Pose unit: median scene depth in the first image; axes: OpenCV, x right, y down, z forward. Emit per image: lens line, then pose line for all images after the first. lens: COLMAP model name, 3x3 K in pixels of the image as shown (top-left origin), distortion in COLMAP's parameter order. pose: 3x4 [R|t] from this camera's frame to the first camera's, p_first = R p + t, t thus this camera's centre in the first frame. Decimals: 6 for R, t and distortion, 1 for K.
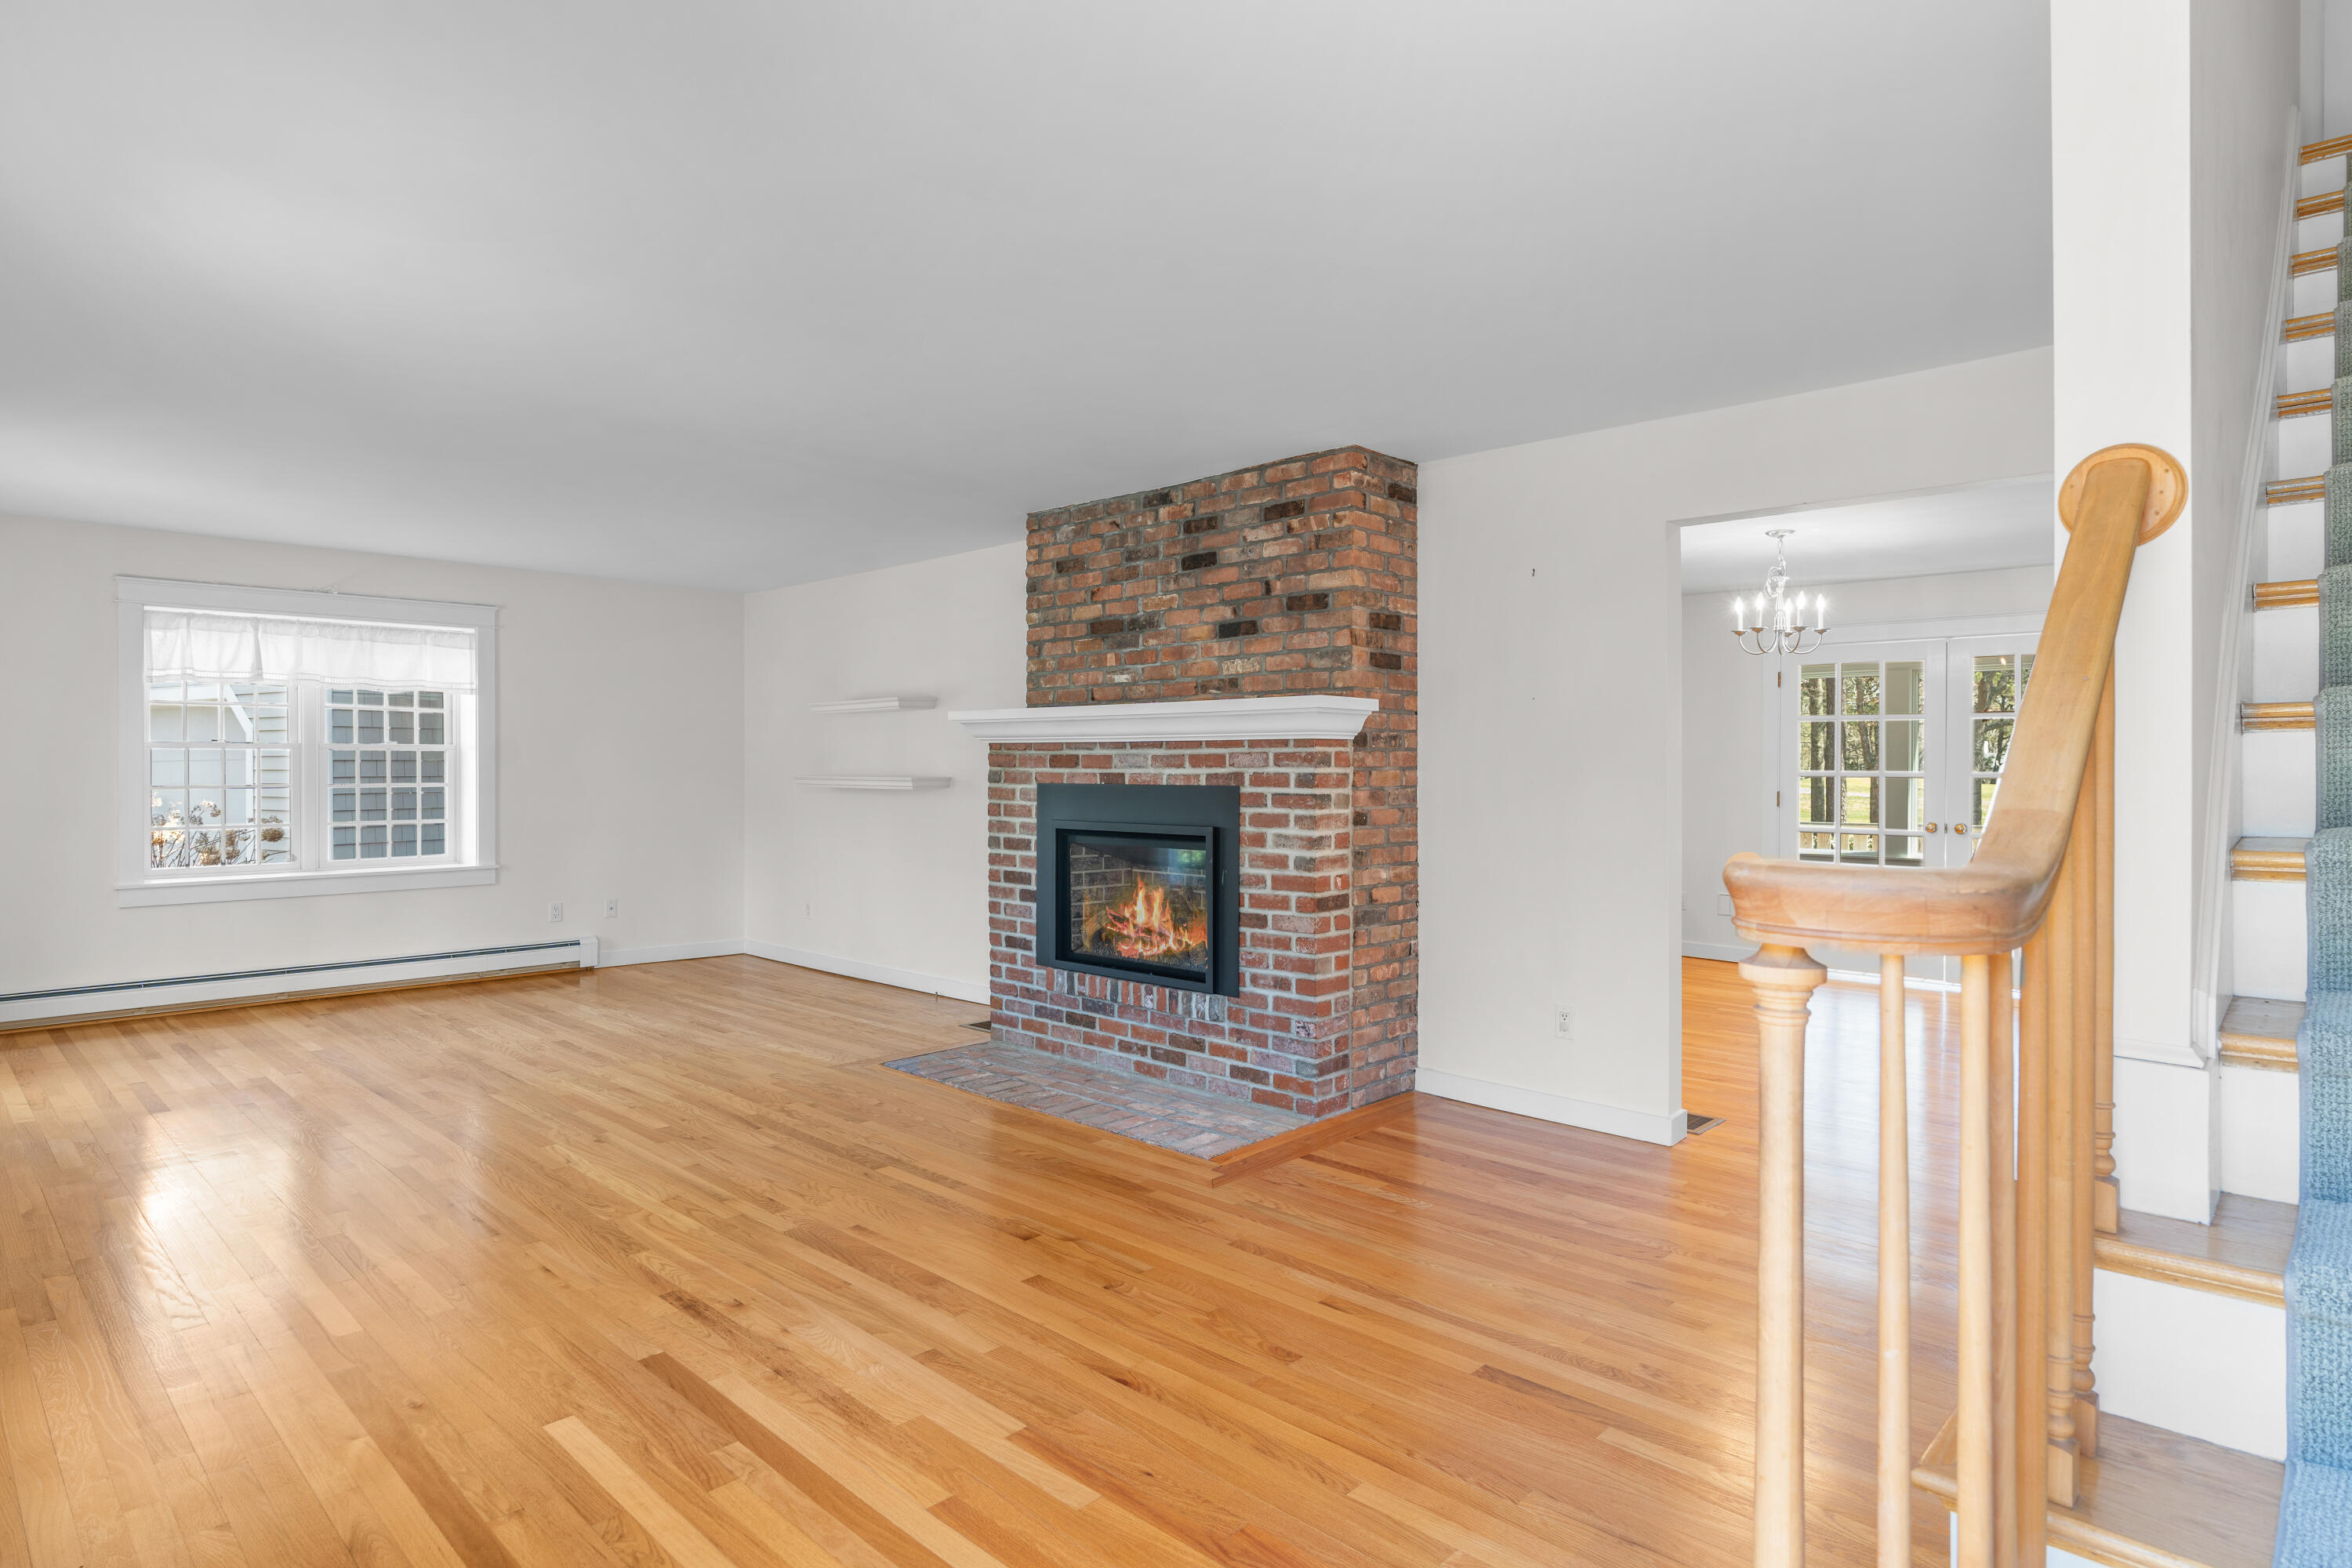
lens RADIAL K [[1239.0, 0, 1176.0], [0, 1239.0, 784.0], [0, 0, 1]] dist [-0.001557, 0.000027]
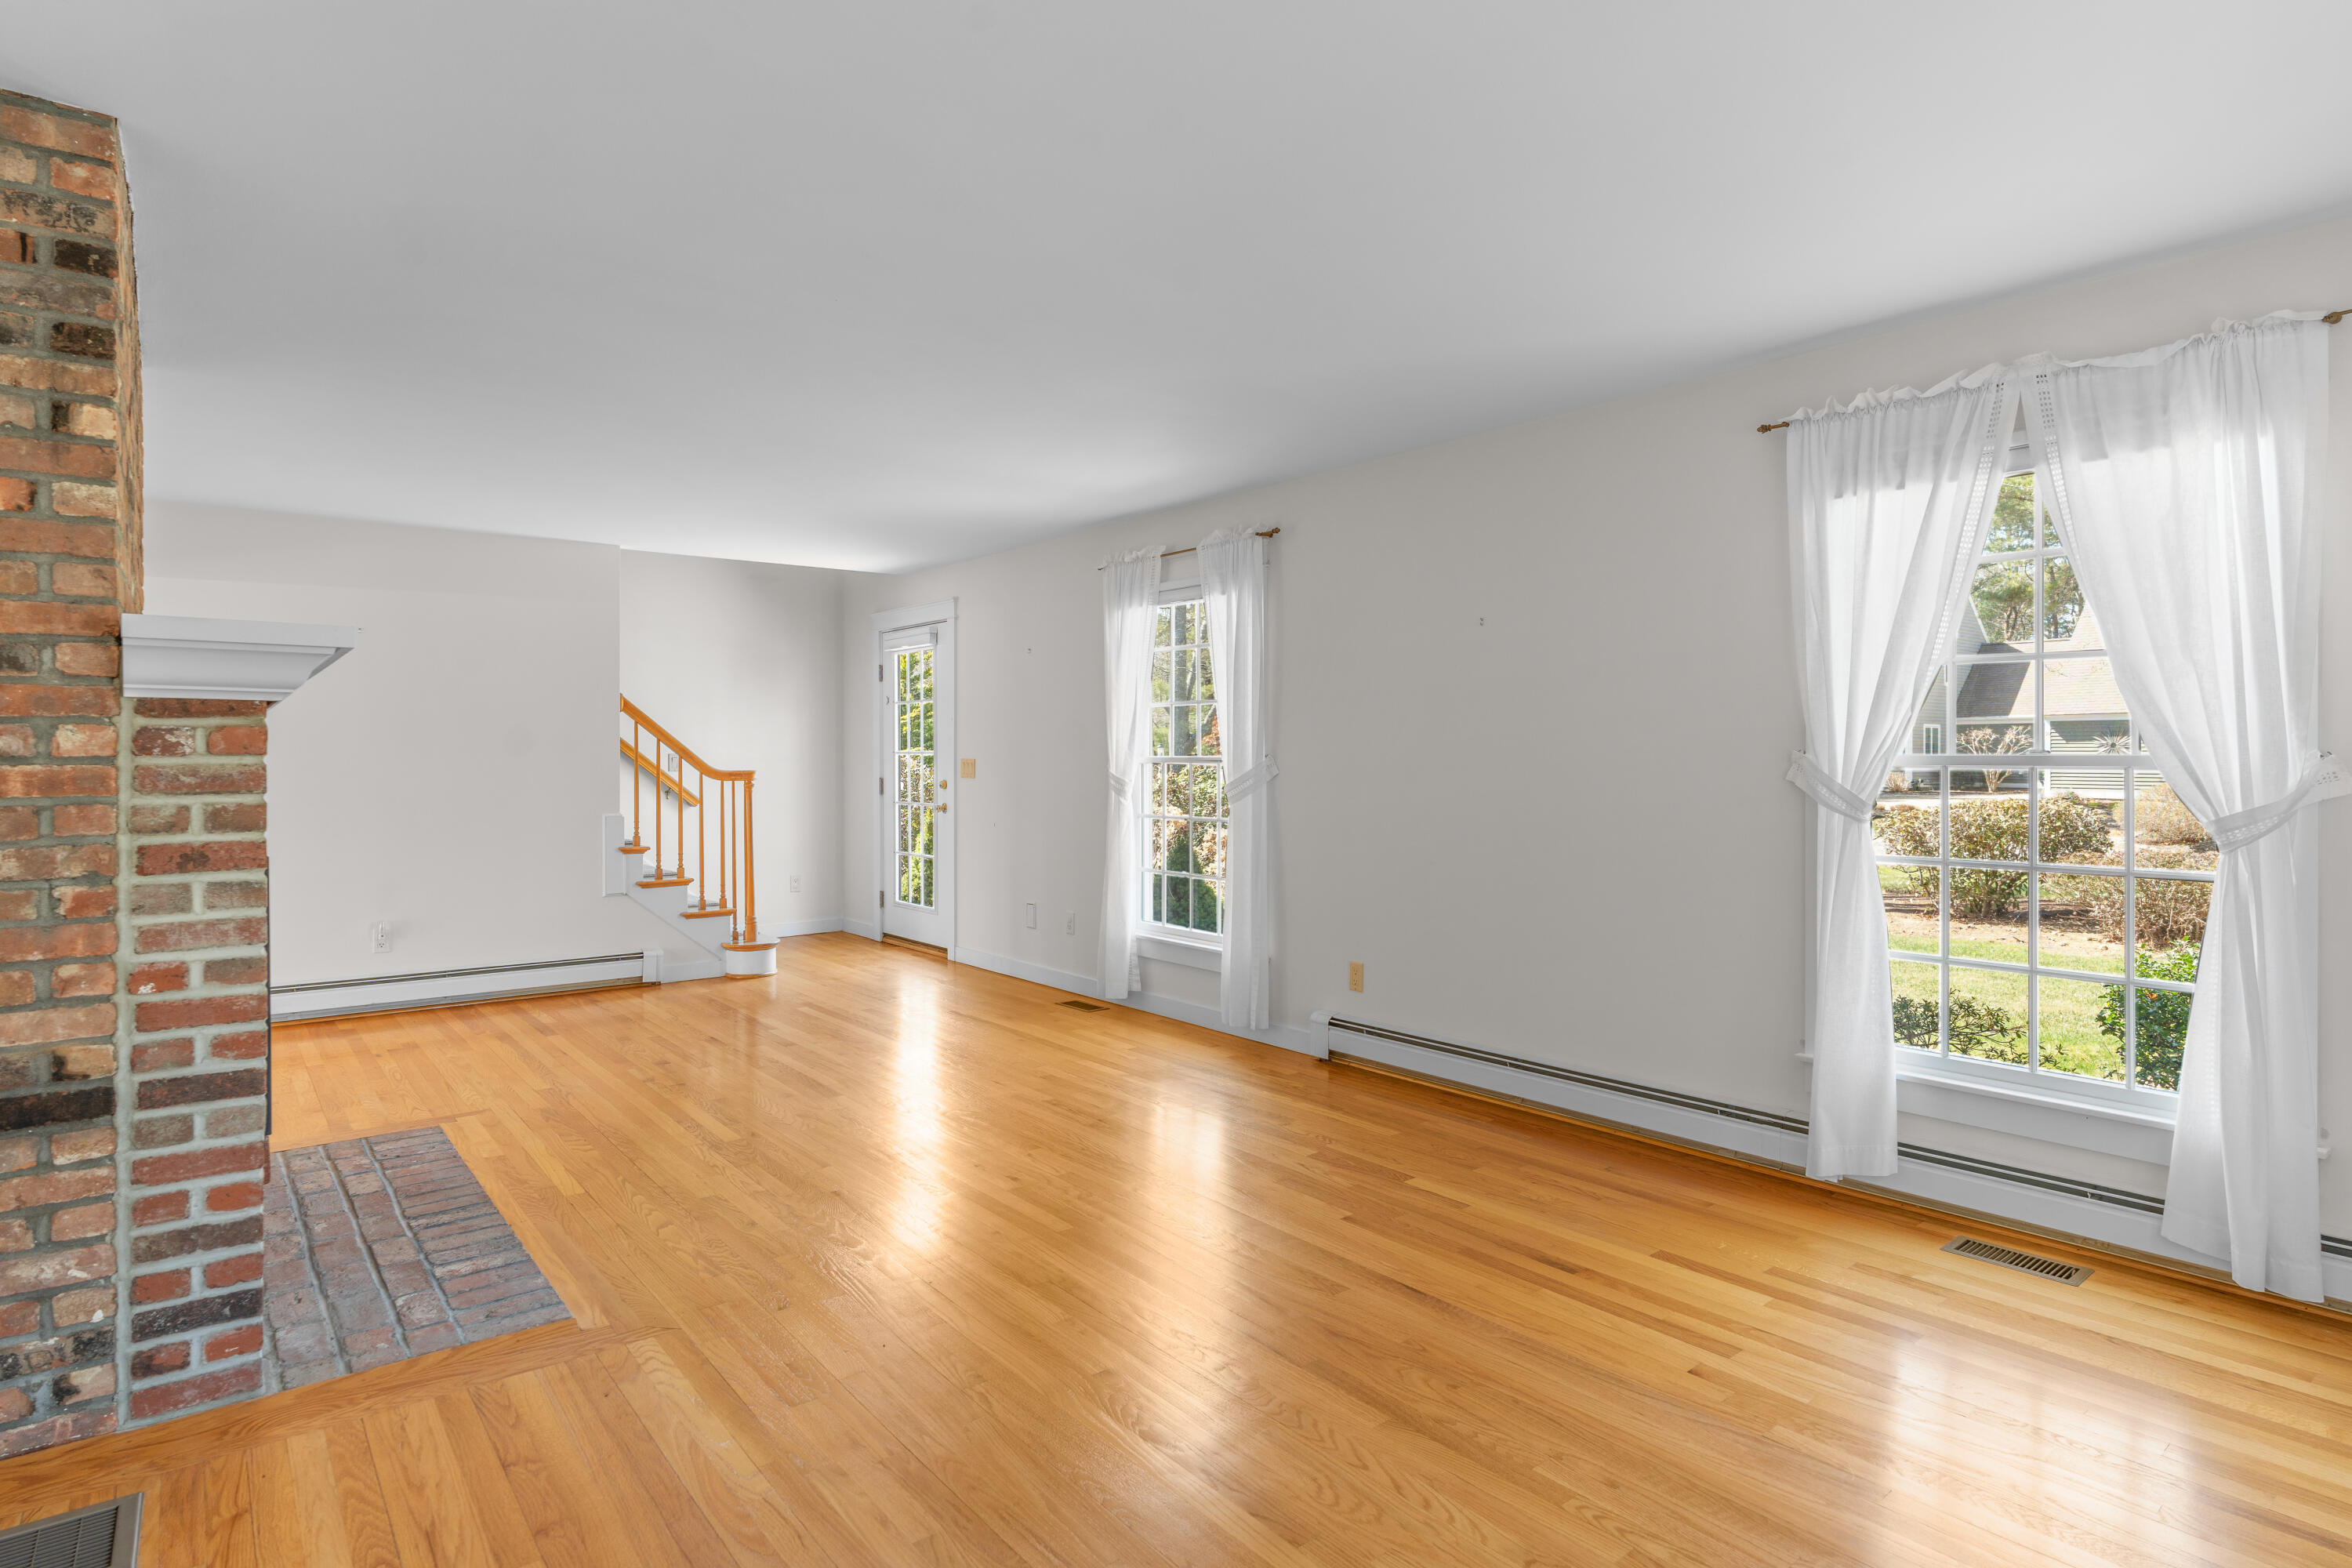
lens RADIAL K [[1239.0, 0, 1176.0], [0, 1239.0, 784.0], [0, 0, 1]] dist [-0.001557, 0.000027]
pose [[-0.991342, 0.000211, 0.131303, -0.613904], [0.004771, 0.999396, 0.034411, -0.020663], [-0.131217, 0.034739, -0.990745, 1.628699]]
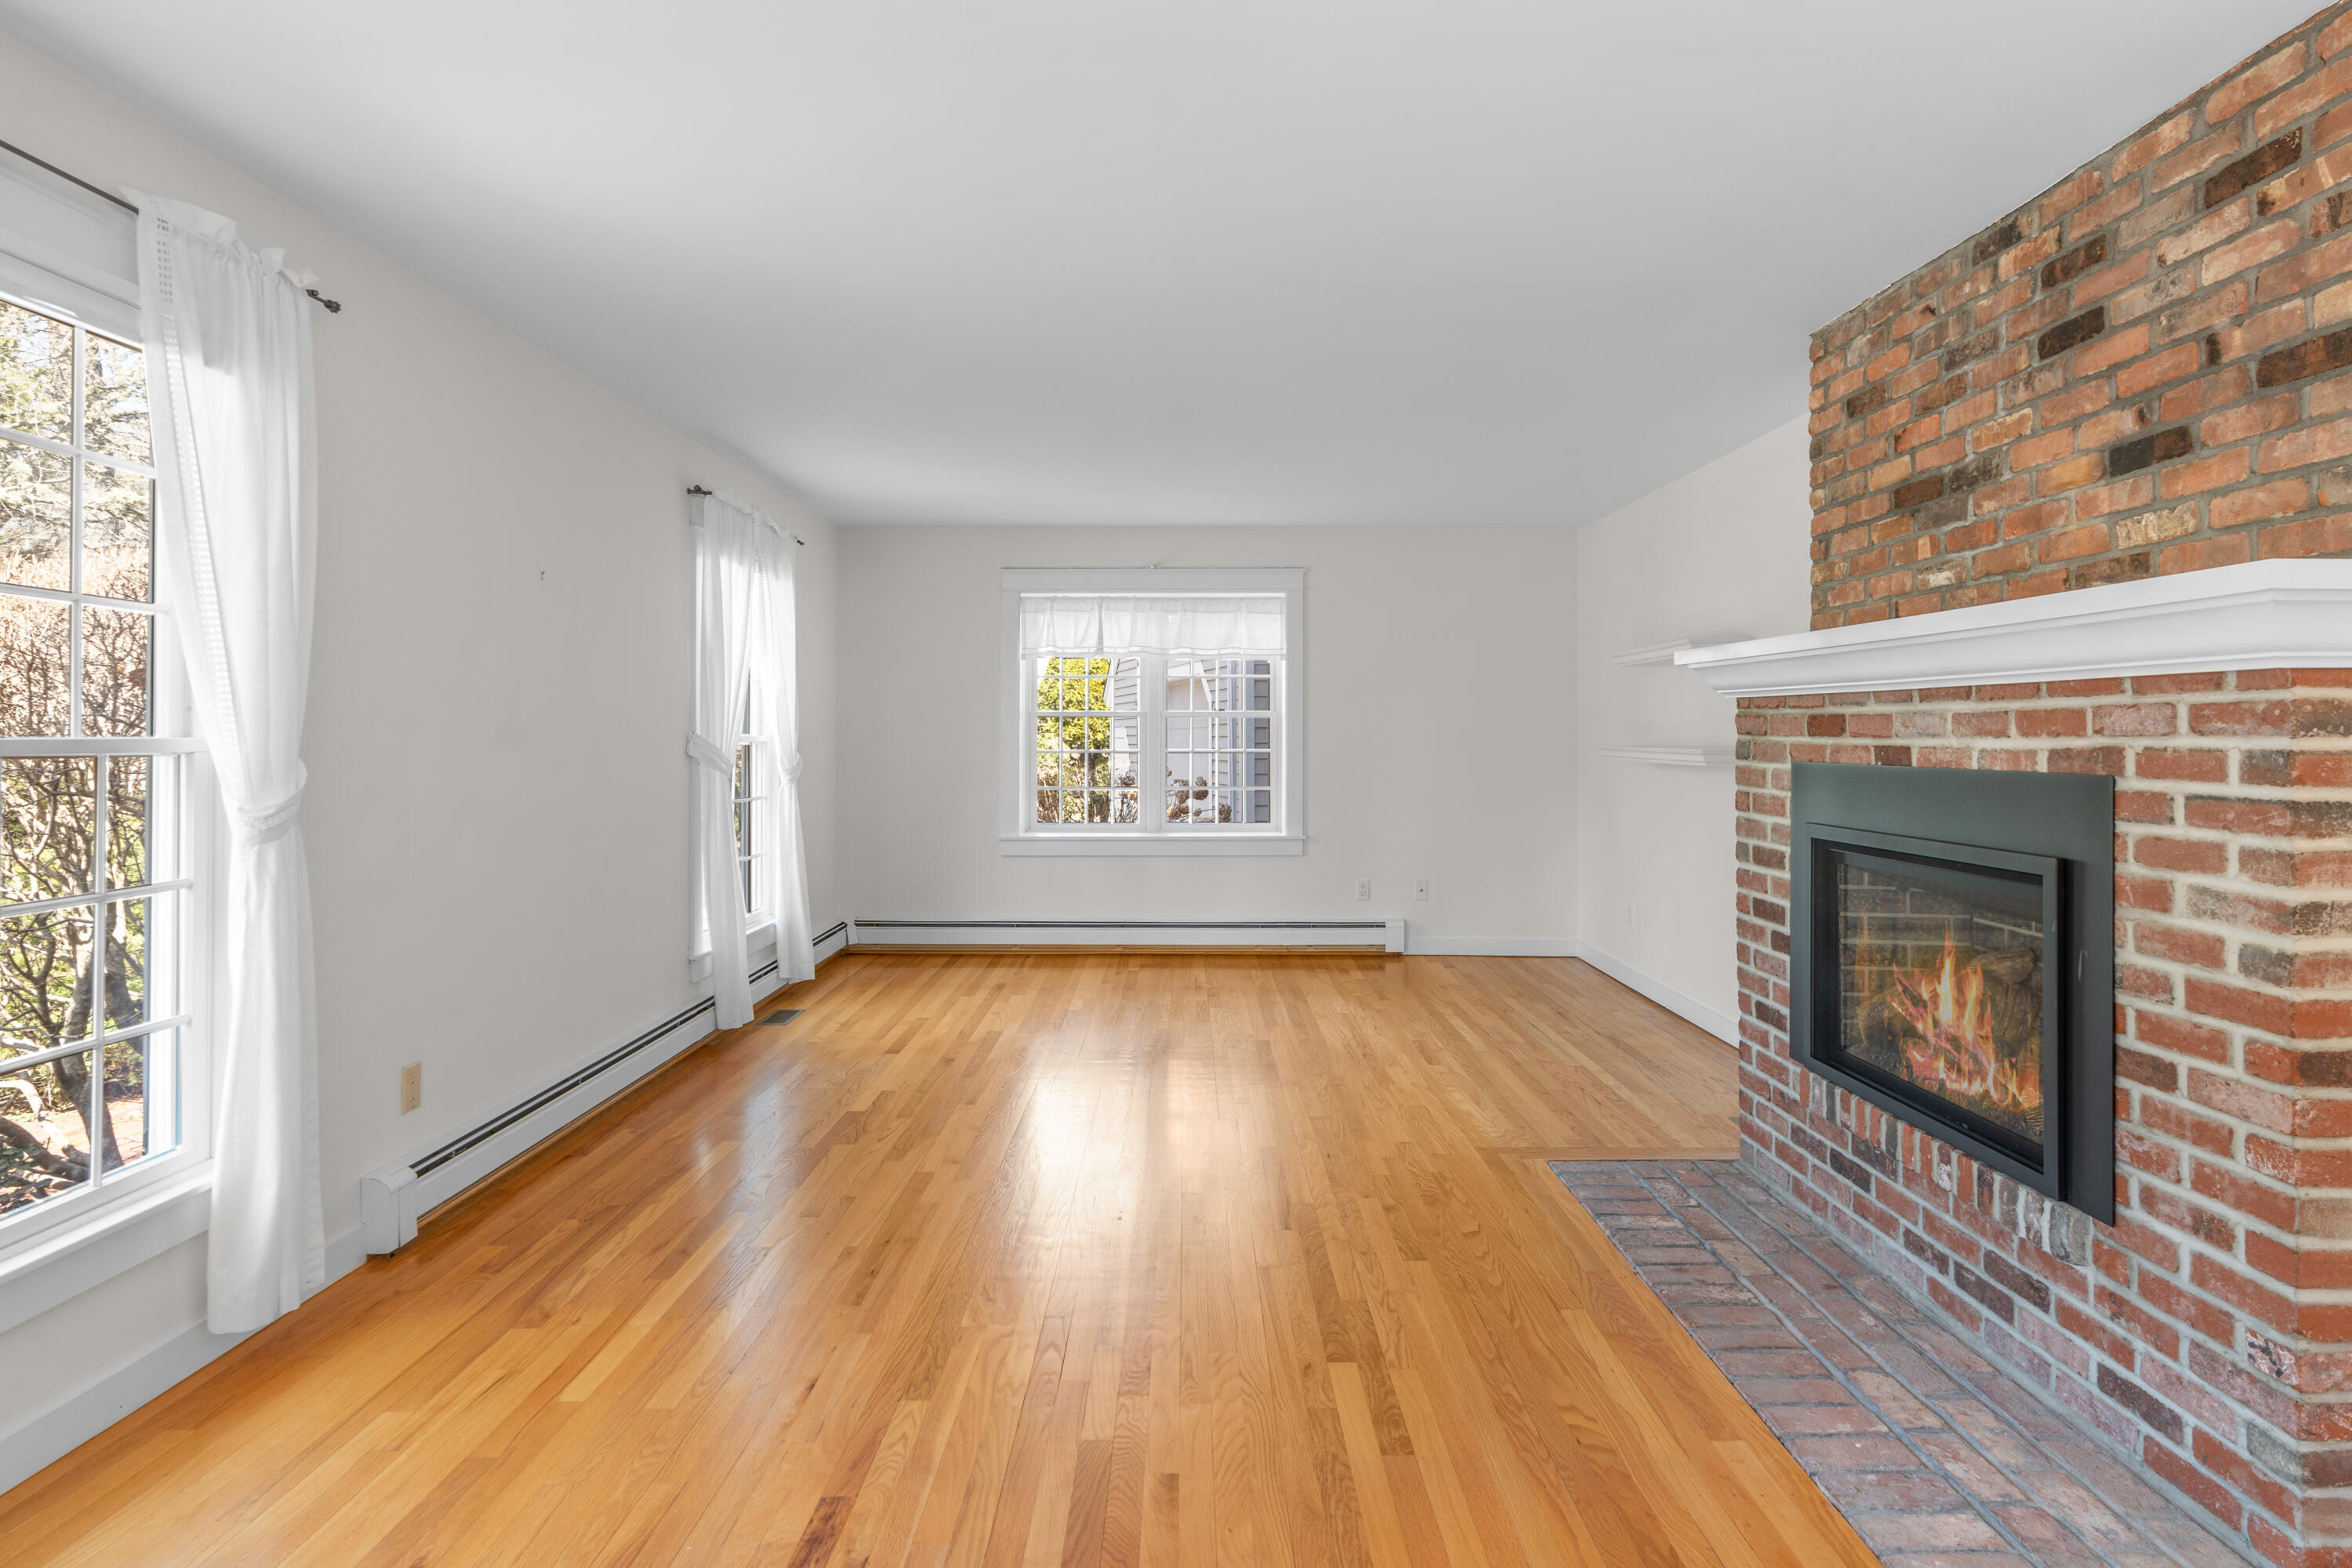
lens RADIAL K [[1248.3, 0, 1202.4], [0, 1248.3, 727.4], [0, 0, 1]] dist [-0.003209, 0.001715]
pose [[0.699393, -0.002828, -0.714731, 0.142398], [-0.011142, 0.999828, -0.014859, -0.005726], [0.714650, 0.018356, 0.699241, 0.405549]]
